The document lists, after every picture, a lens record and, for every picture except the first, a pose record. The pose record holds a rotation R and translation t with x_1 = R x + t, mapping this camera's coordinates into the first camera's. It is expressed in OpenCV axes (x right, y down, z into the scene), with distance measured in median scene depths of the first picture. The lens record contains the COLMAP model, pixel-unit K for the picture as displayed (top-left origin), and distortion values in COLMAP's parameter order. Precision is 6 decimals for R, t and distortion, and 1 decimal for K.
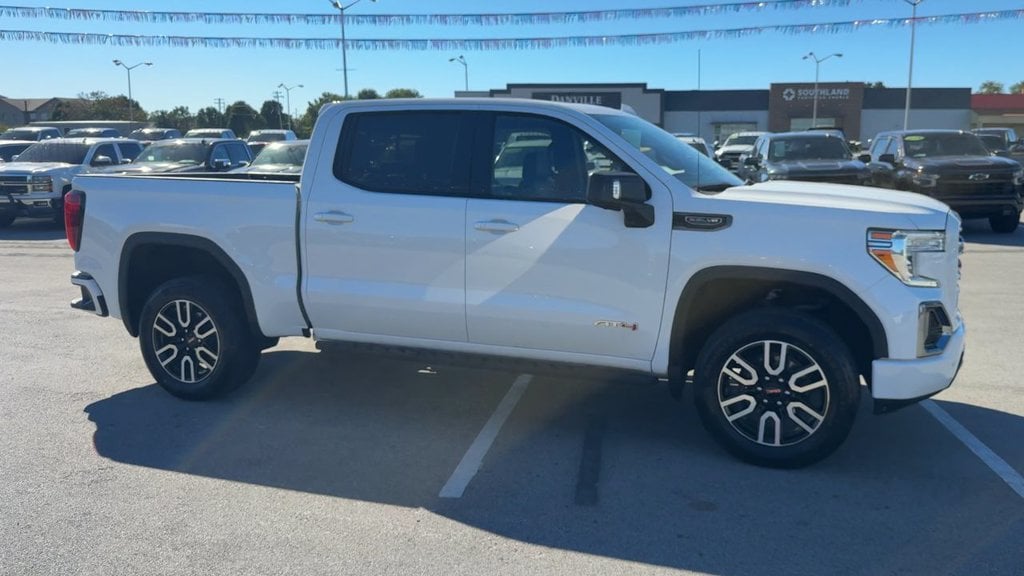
lens RADIAL K [[876.4, 0, 558.2], [0, 876.4, 303.6], [0, 0, 1]] dist [0.038983, -0.057872]
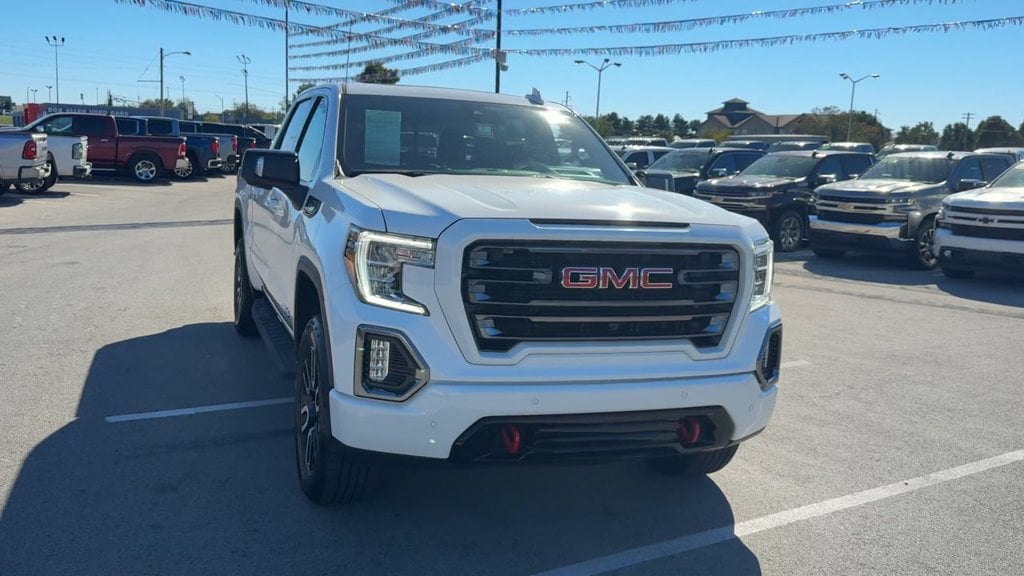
lens RADIAL K [[956.3, 0, 519.4], [0, 956.3, 293.1], [0, 0, 1]] dist [-0.003992, 0.000000]
pose [[0.626588, 0.135367, -0.767505, 0.907110], [-0.171162, 0.984659, 0.033931, -0.063259], [0.760323, 0.110107, 0.640144, 0.456840]]
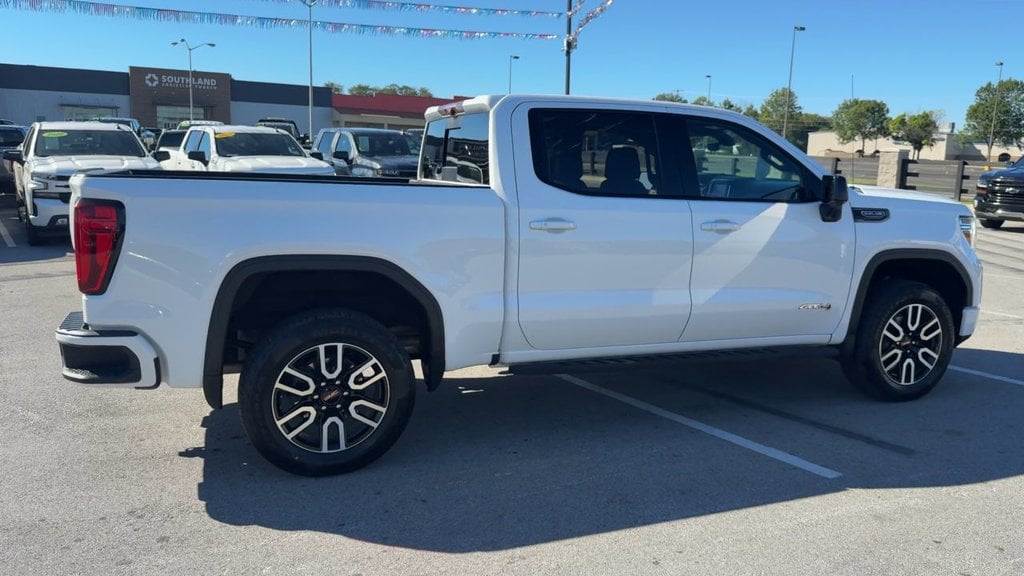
lens RADIAL K [[790.3, 0, 560.5], [0, 790.3, 287.2], [0, 0, 1]] dist [0.049610, -0.017666]
pose [[0.737425, -0.095360, 0.668663, -0.779892], [0.089616, 0.995044, 0.043075, -0.067596], [-0.669458, 0.028158, 0.742316, 0.392083]]
